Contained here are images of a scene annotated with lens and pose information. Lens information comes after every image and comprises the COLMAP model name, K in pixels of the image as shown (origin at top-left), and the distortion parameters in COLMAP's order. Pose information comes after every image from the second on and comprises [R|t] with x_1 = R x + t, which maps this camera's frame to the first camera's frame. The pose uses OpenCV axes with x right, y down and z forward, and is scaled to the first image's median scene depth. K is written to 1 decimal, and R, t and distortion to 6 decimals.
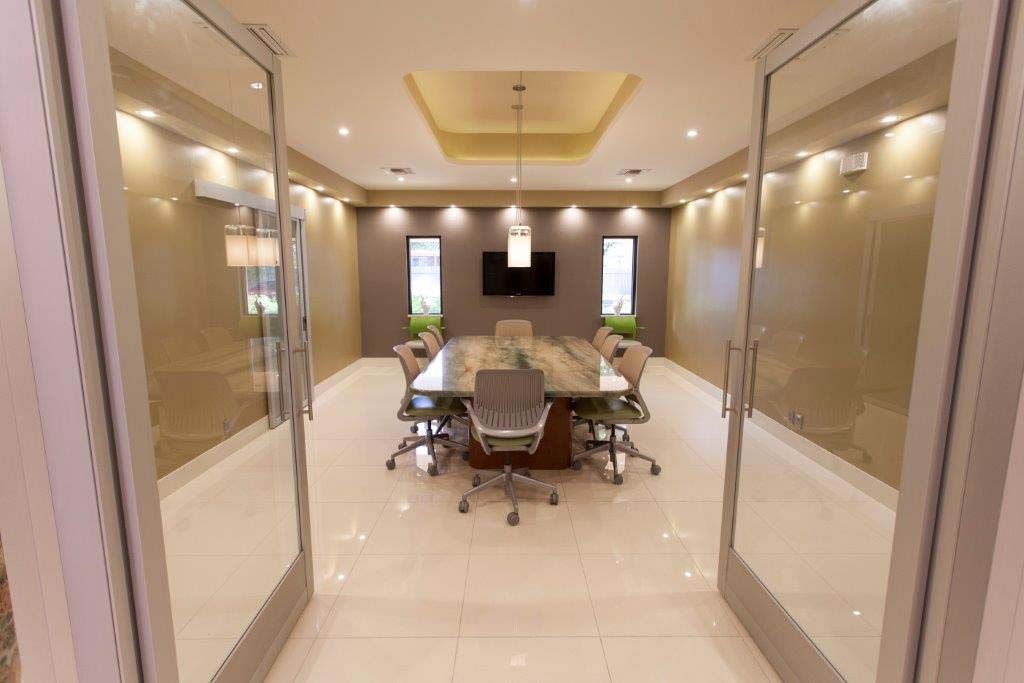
lens RADIAL K [[483.4, 0, 508.8], [0, 483.4, 344.3], [0, 0, 1]] dist [0.003529, -0.002133]
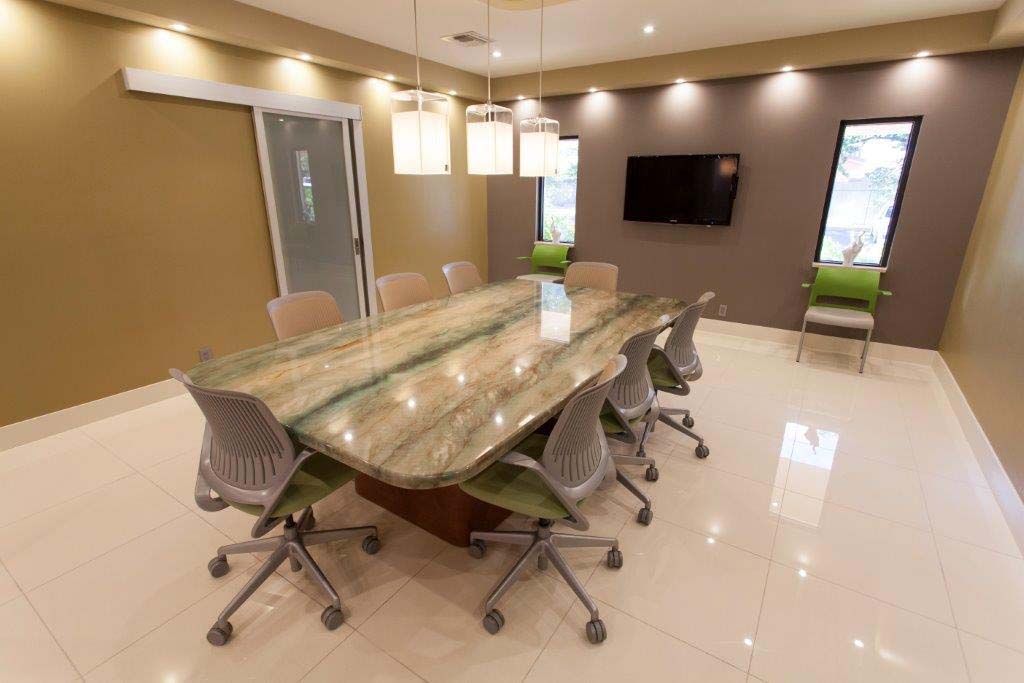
lens RADIAL K [[483.4, 0, 513.6], [0, 483.4, 339.8], [0, 0, 1]] dist [0.003529, -0.002133]
pose [[0.832680, 0.169889, -0.527050, 0.216448], [-0.086450, 0.979987, 0.179307, -0.043115], [0.546964, -0.103742, 0.830703, 0.303935]]
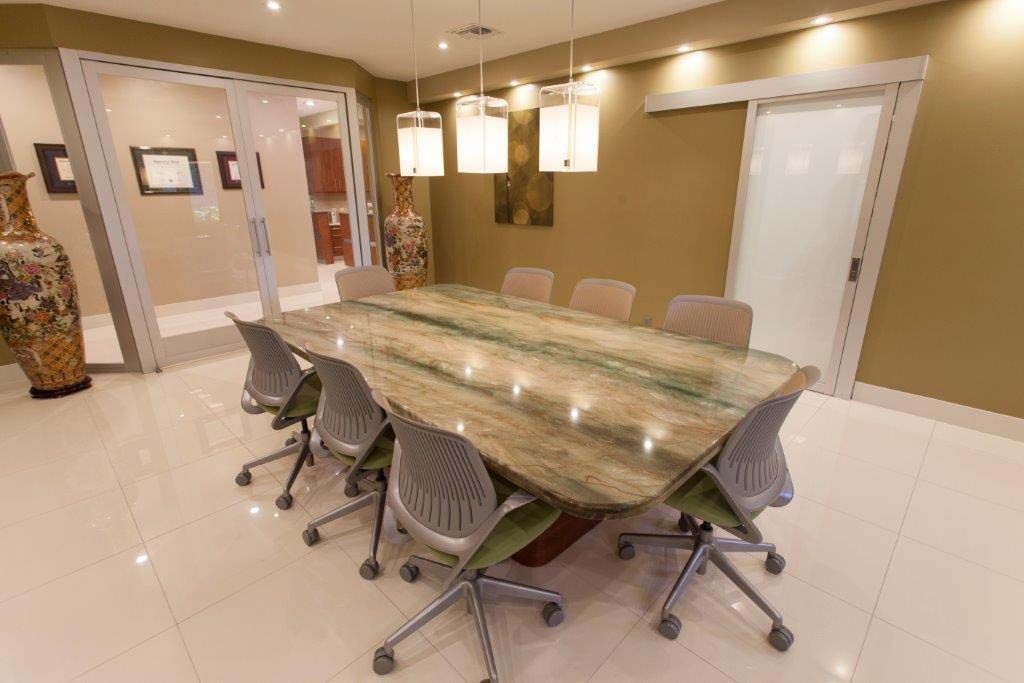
lens RADIAL K [[483.4, 0, 512.1], [0, 483.4, 338.6], [0, 0, 1]] dist [0.003529, -0.002133]
pose [[-0.713270, 0.218918, -0.665823, 0.225023], [-0.099342, 0.908802, 0.405229, -0.124285], [0.693813, 0.355182, -0.626473, 0.824331]]
